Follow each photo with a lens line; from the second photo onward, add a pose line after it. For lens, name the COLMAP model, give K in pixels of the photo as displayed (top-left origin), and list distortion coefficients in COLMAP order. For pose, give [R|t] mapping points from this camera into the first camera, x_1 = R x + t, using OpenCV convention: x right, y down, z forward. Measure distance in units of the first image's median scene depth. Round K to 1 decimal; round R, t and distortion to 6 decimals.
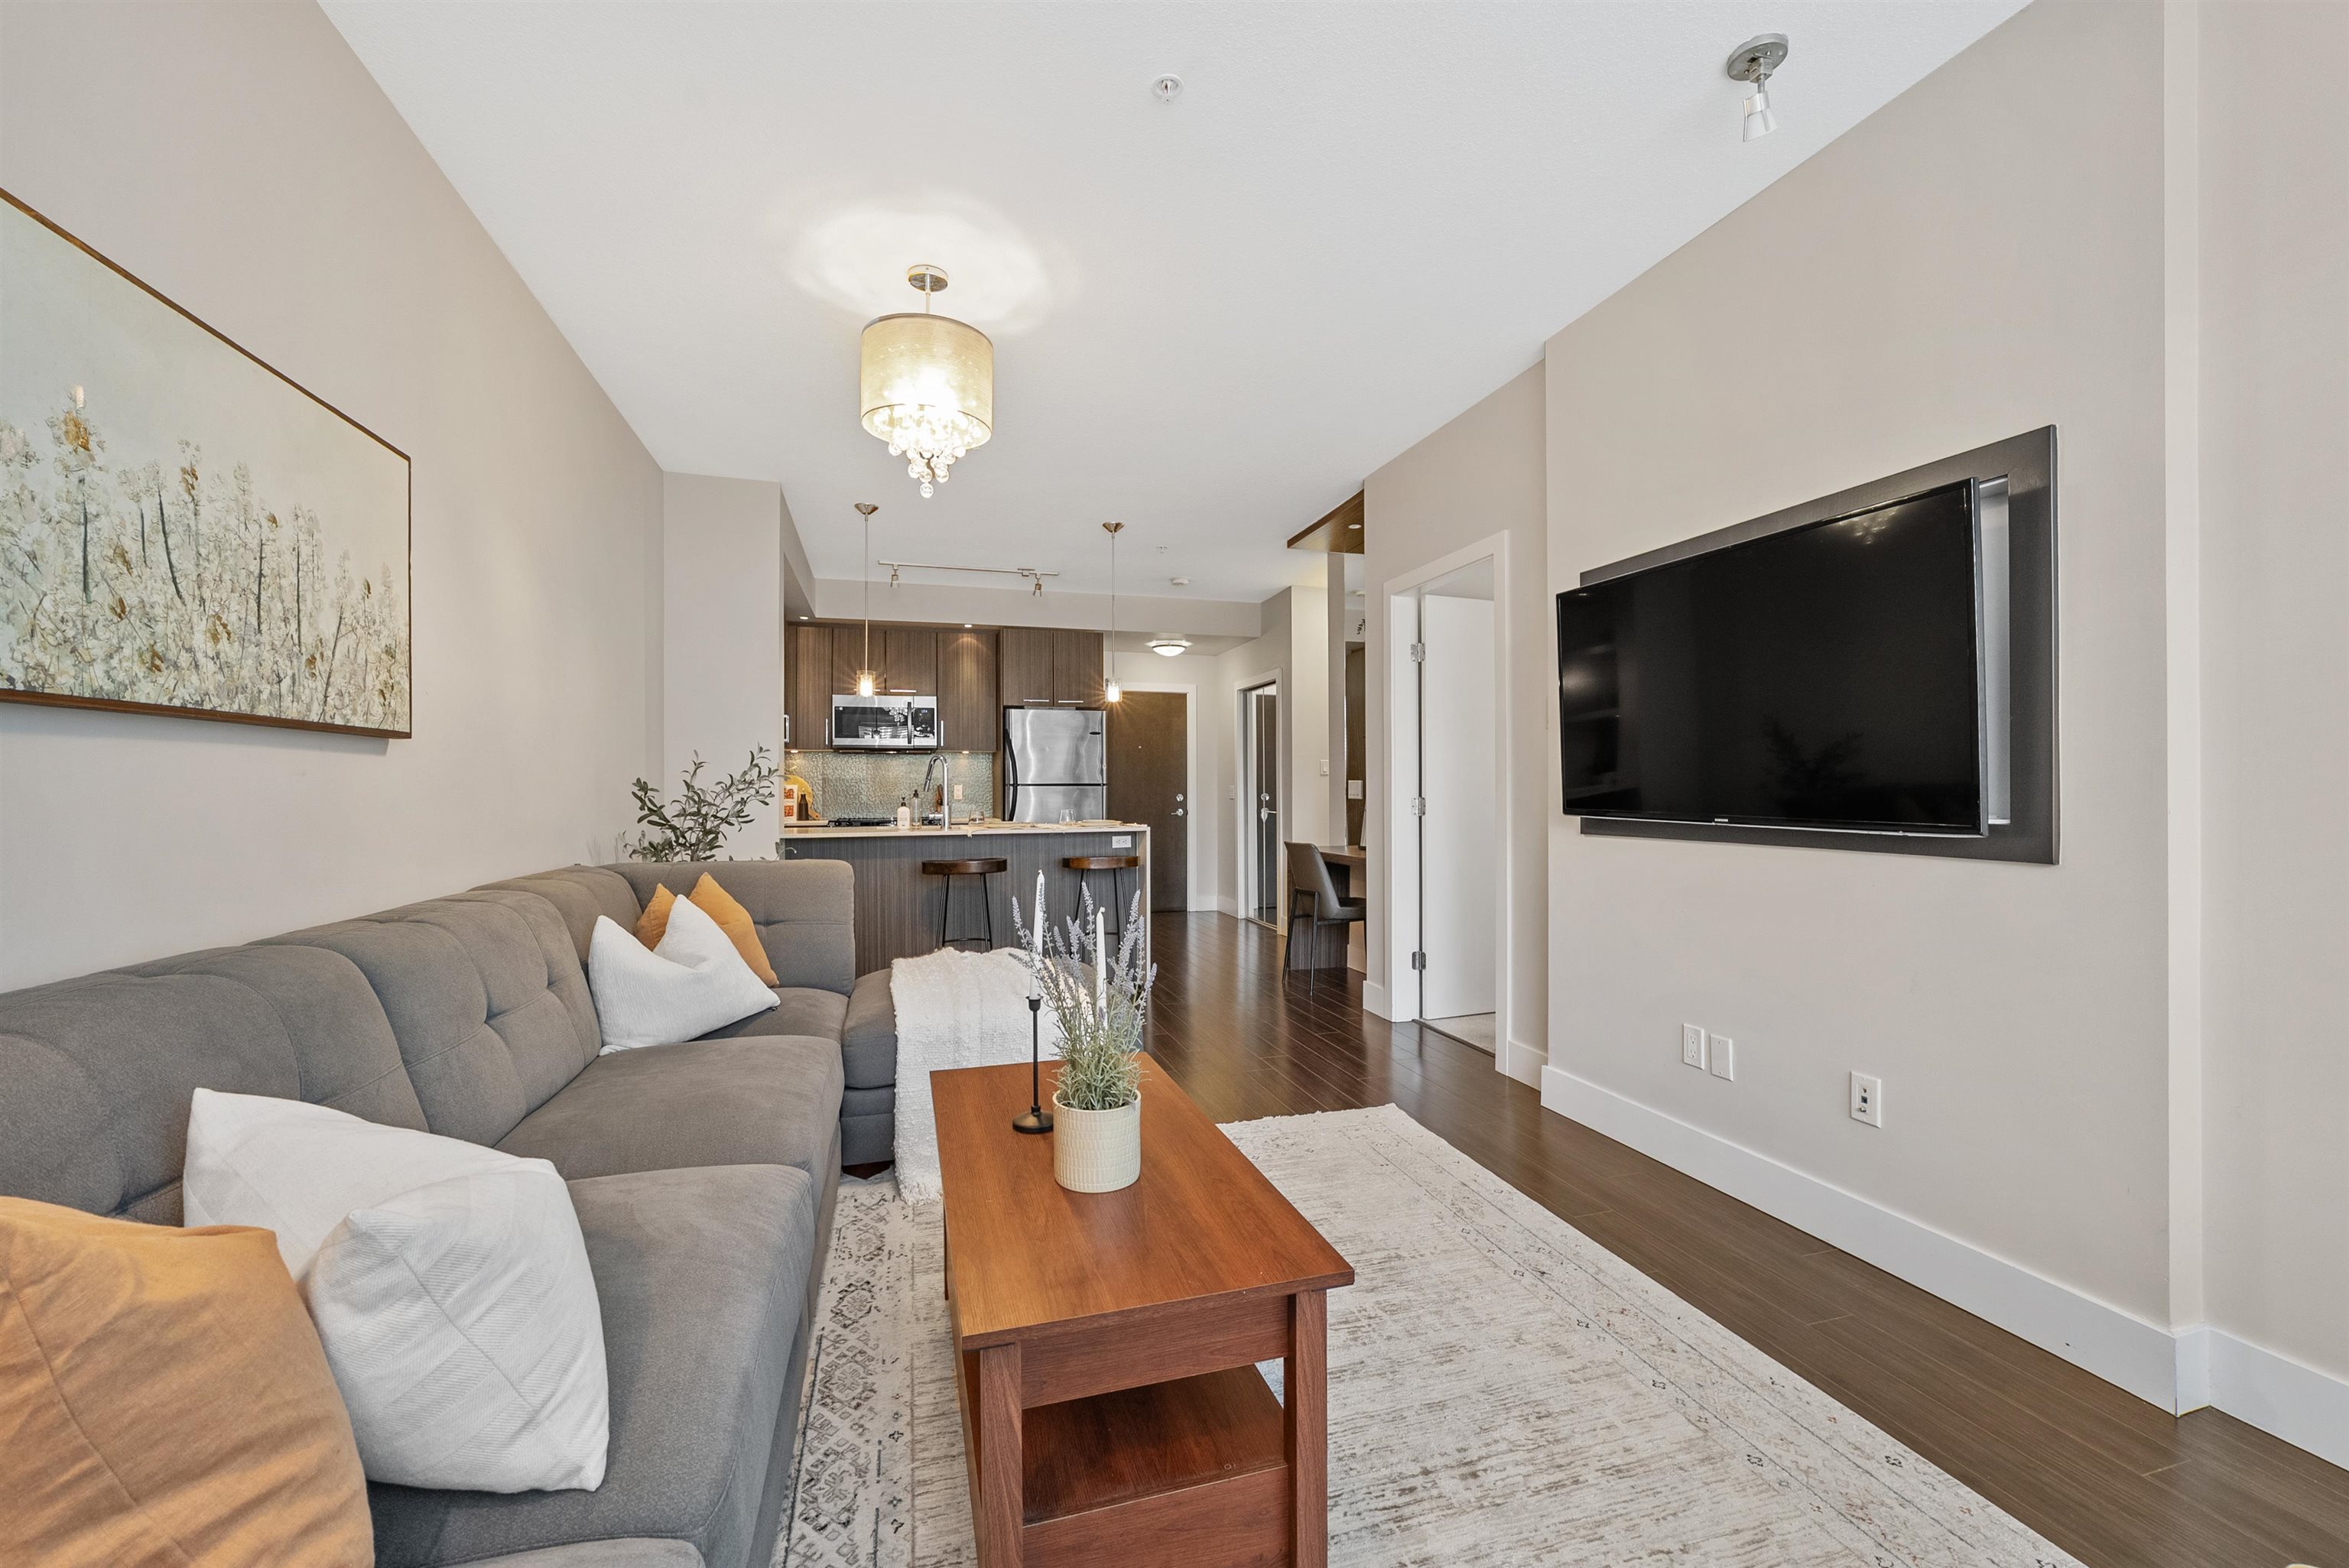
lens RADIAL K [[935.6, 0, 1176.7], [0, 935.6, 791.1], [0, 0, 1]] dist [-0.026794, 0.007711]
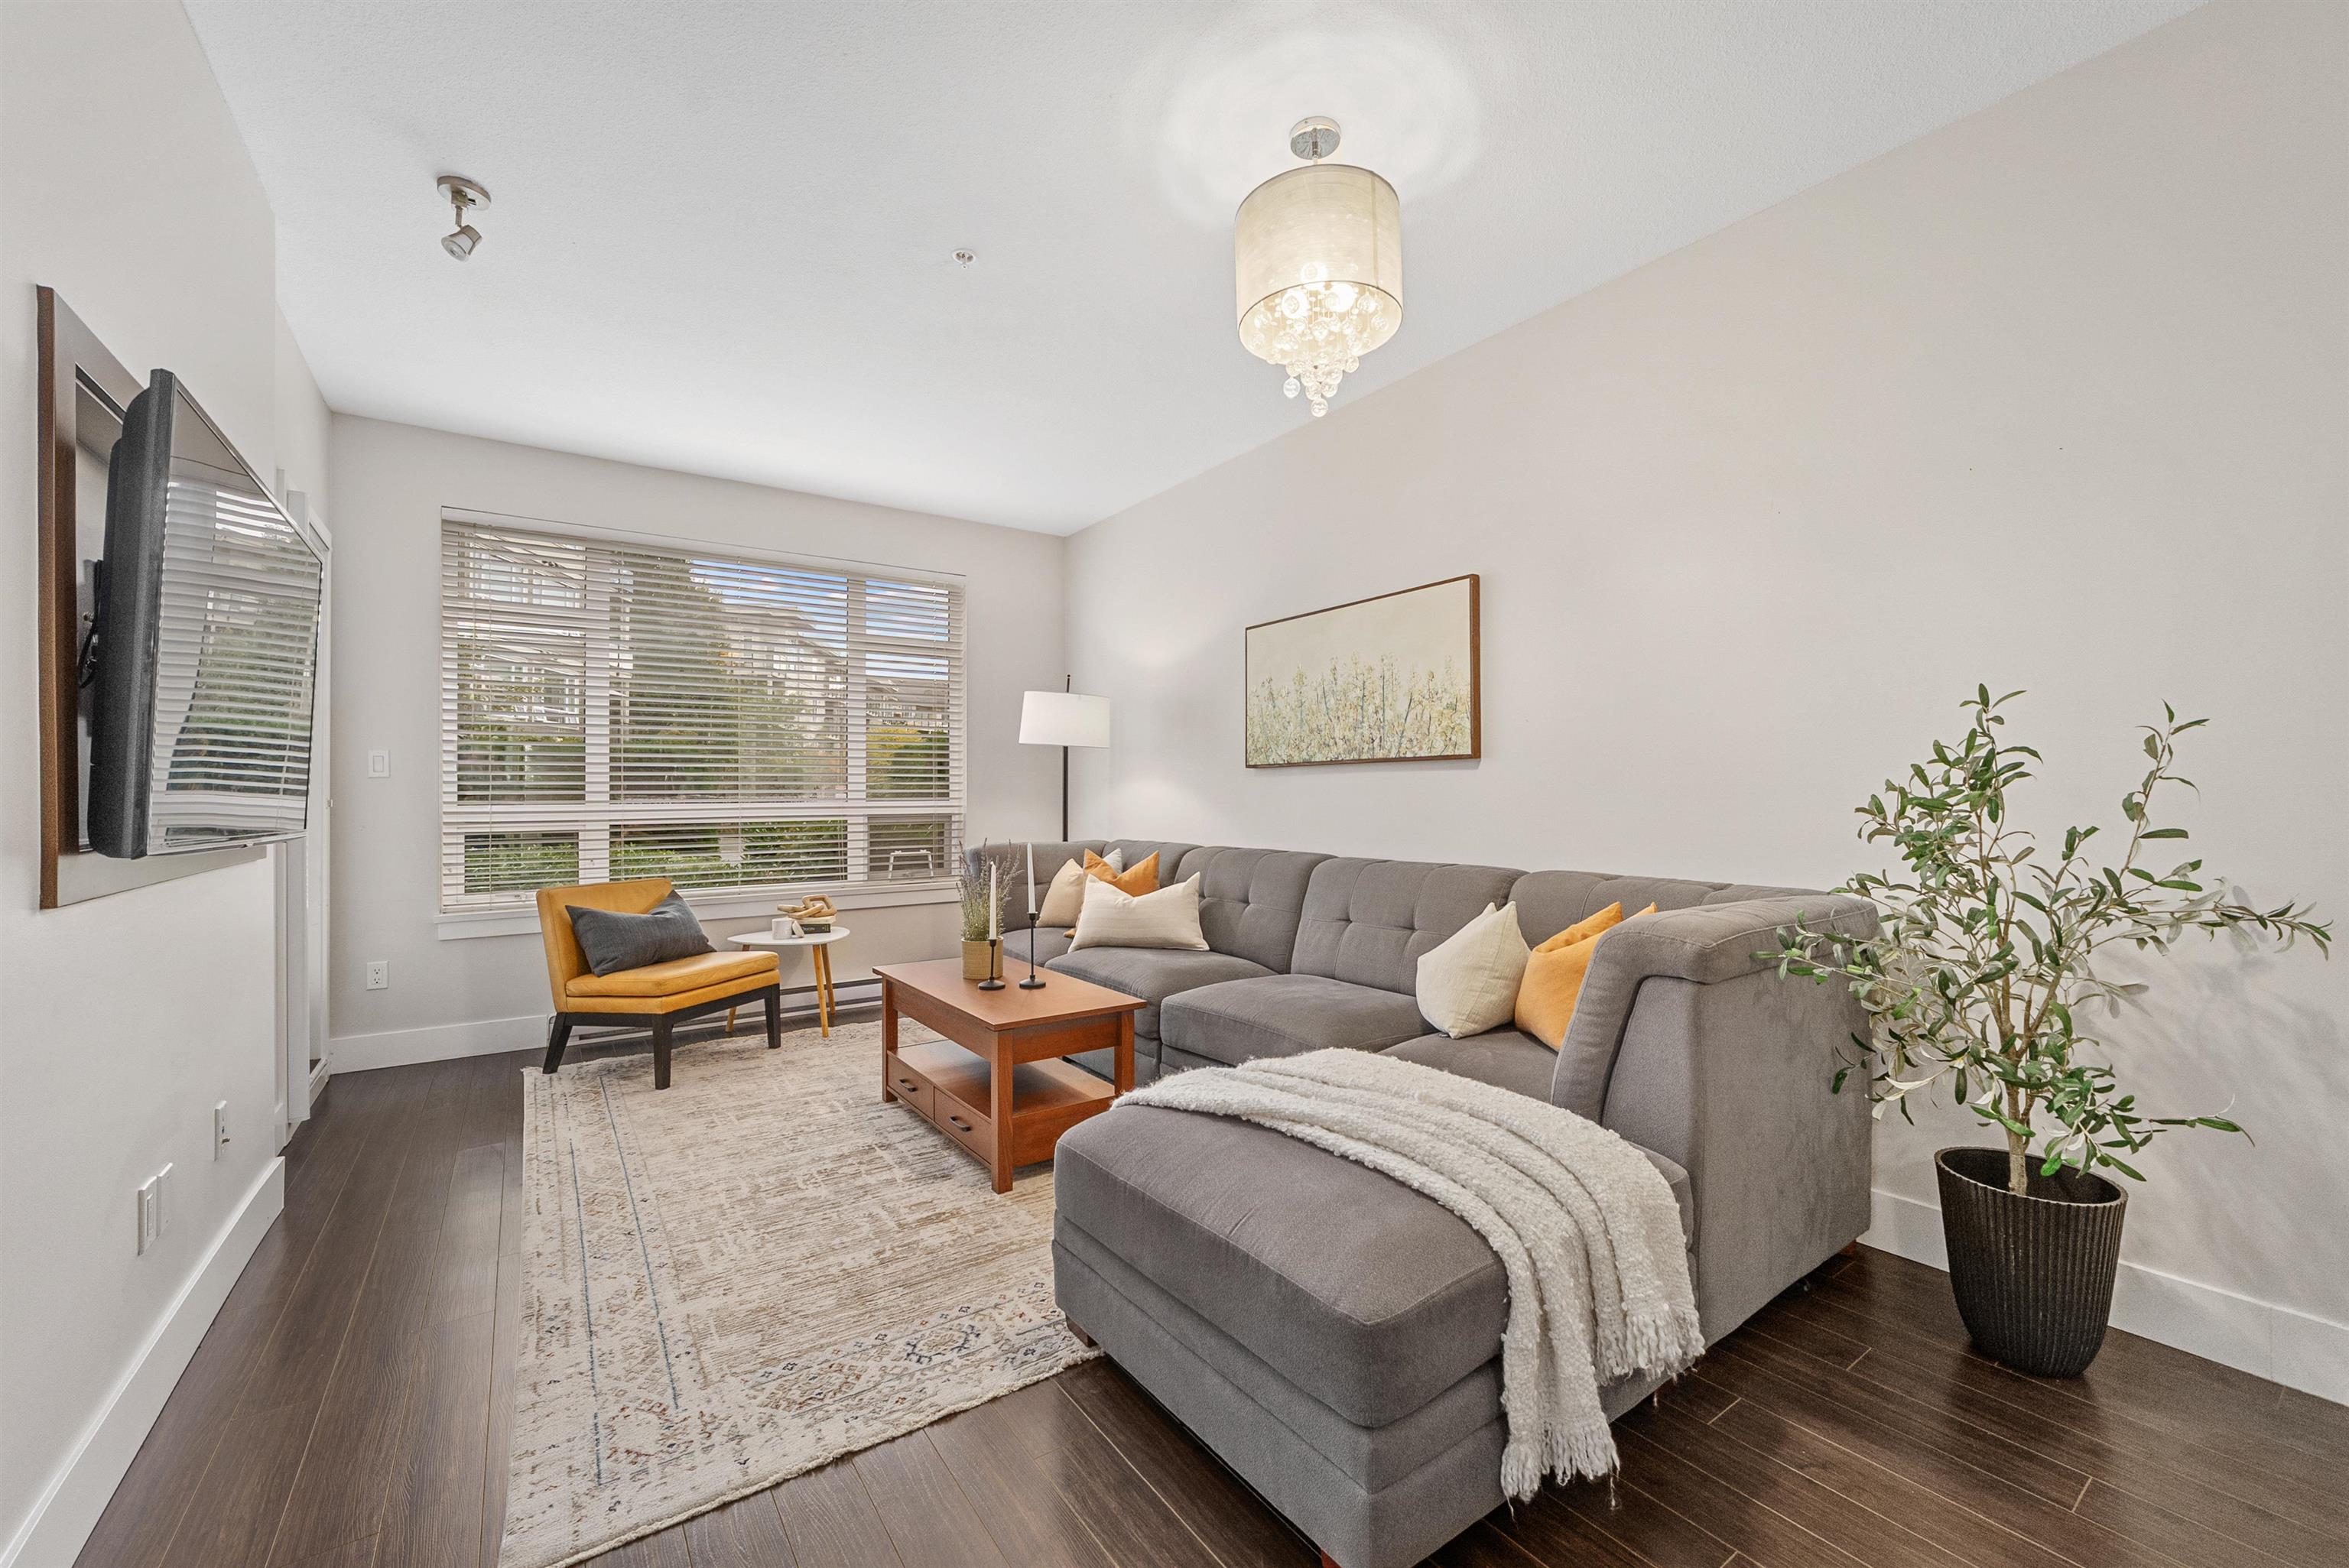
lens RADIAL K [[935.6, 0, 1176.7], [0, 935.6, 791.1], [0, 0, 1]] dist [-0.026794, 0.007711]
pose [[-0.947194, 0.005961, -0.320605, 0.127203], [0.006129, 0.999981, 0.000487, -0.005999], [0.320602, -0.001504, -0.947213, 2.290938]]
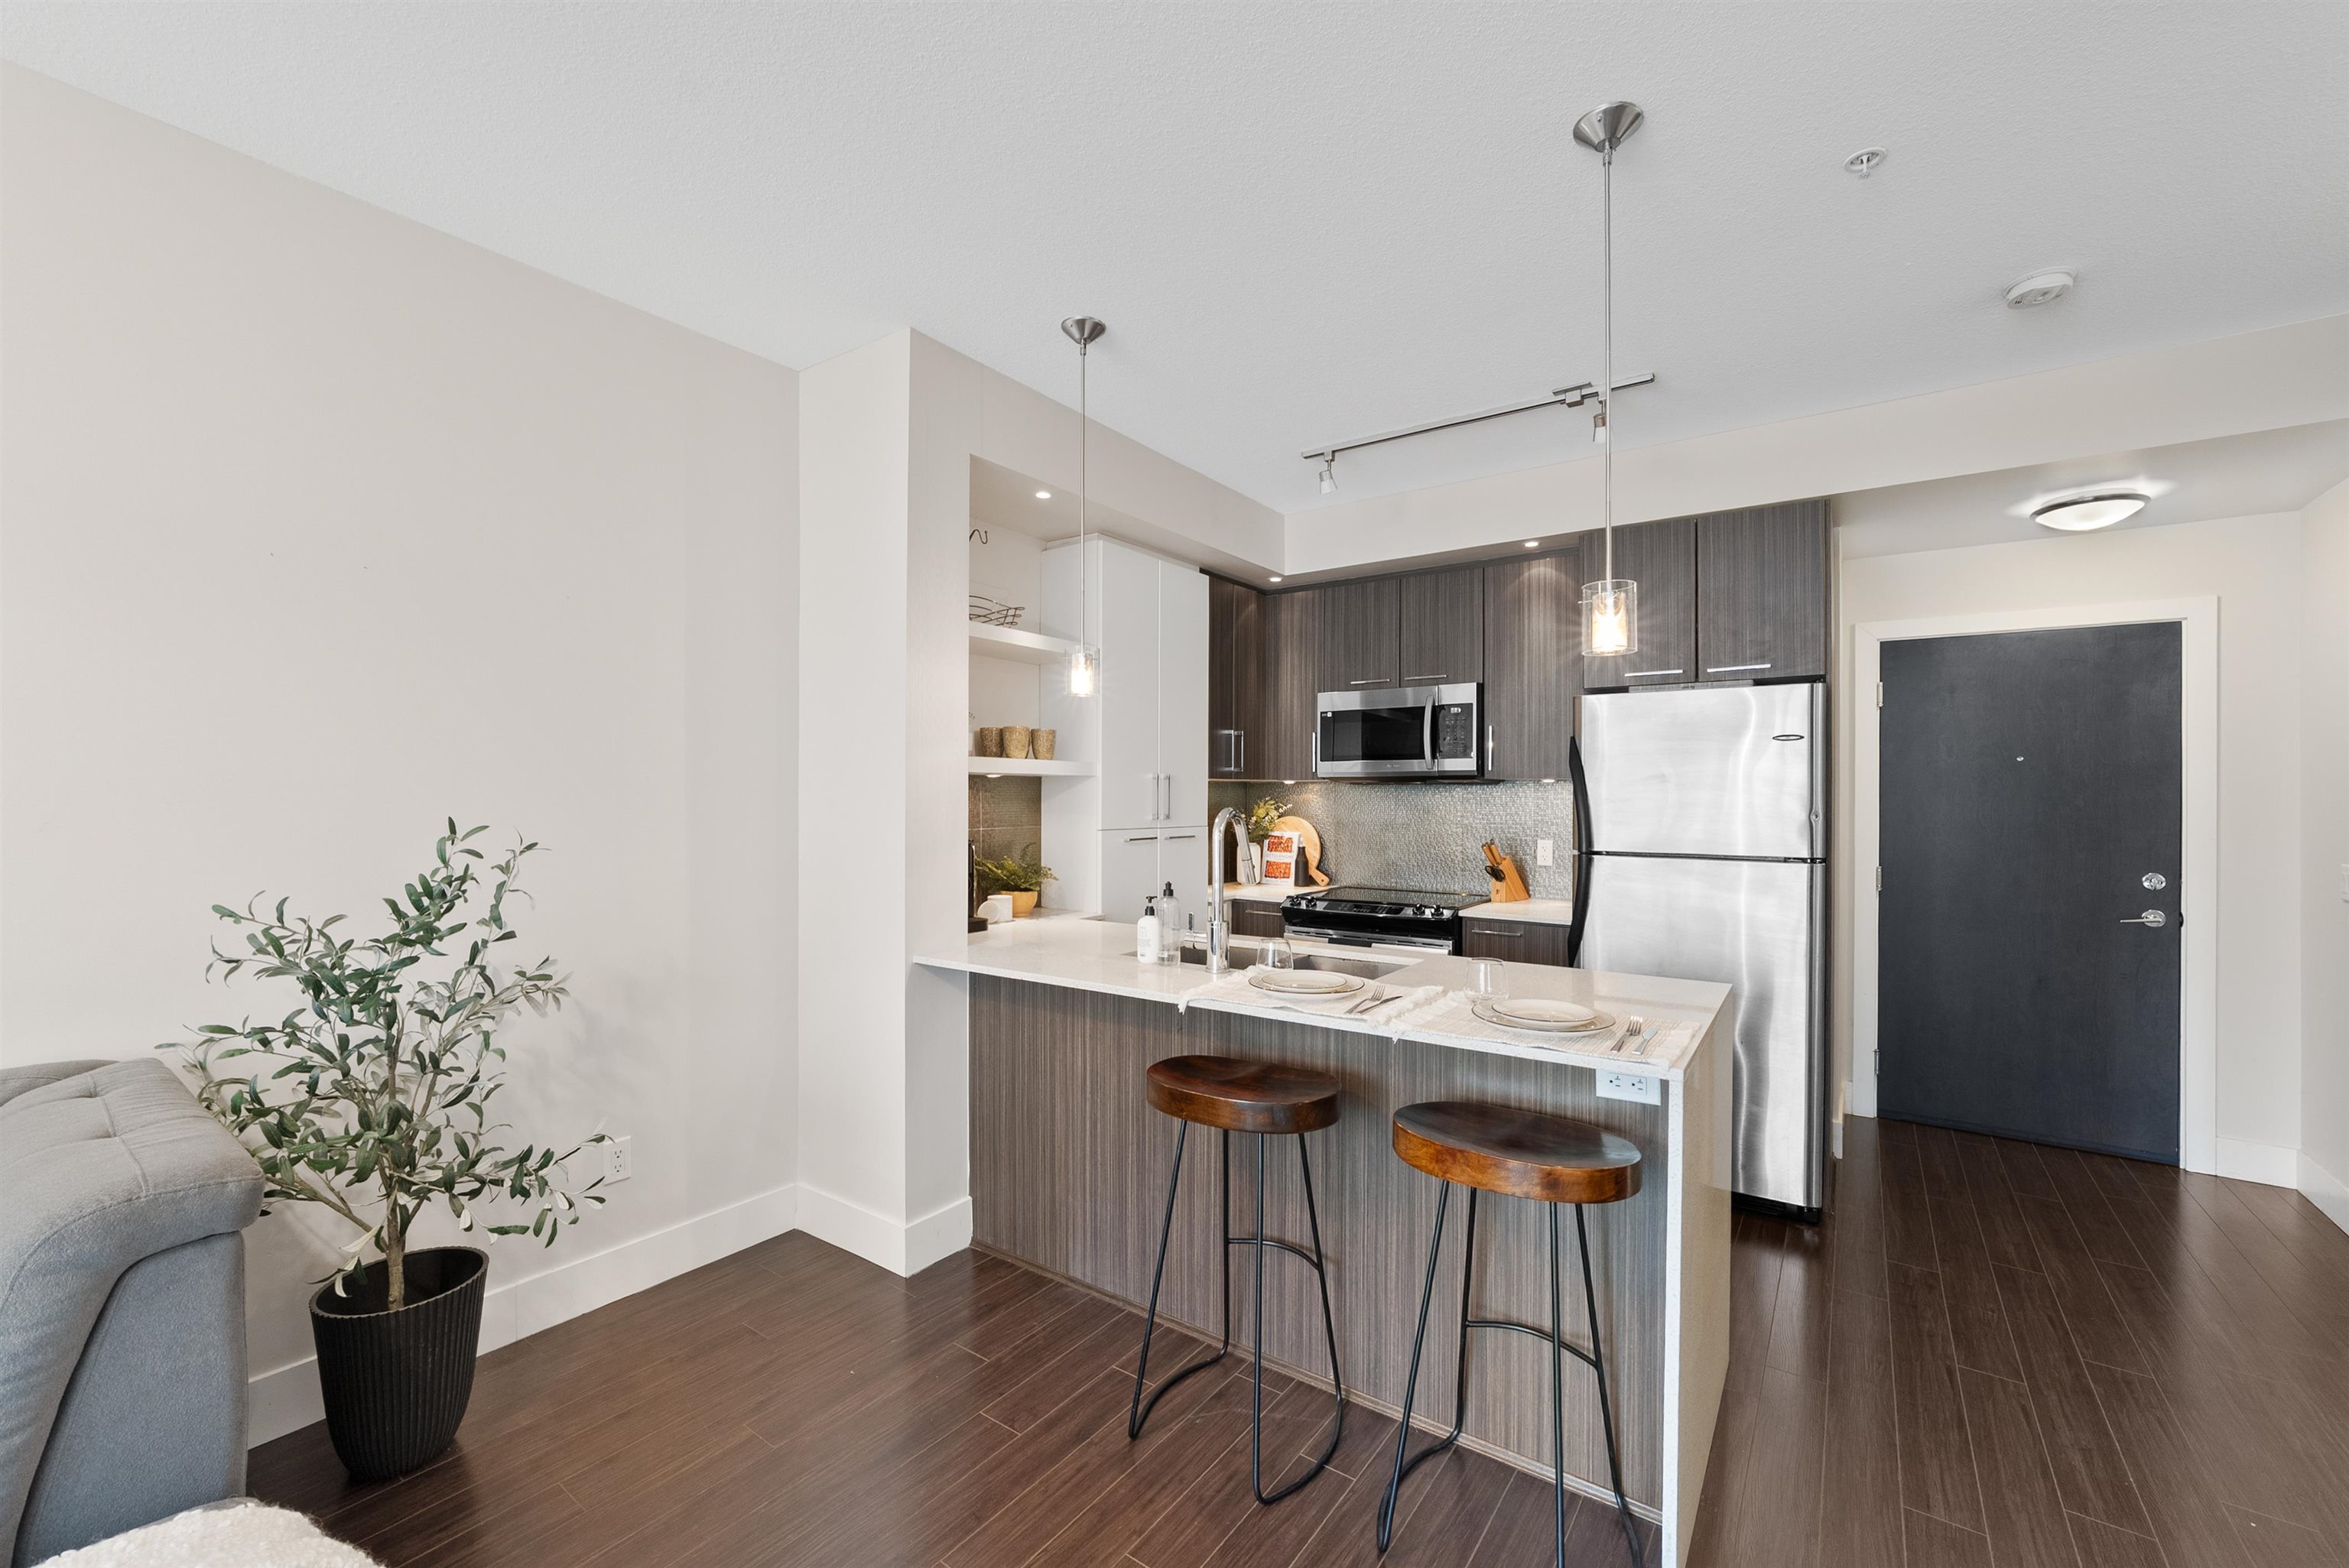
lens RADIAL K [[935.6, 0, 1176.7], [0, 935.6, 791.1], [0, 0, 1]] dist [-0.026794, 0.007711]
pose [[0.604959, 0.005880, -0.796235, 0.262133], [-0.006759, 0.999975, 0.002249, -0.123701], [0.796228, 0.004022, 0.604983, 1.777273]]
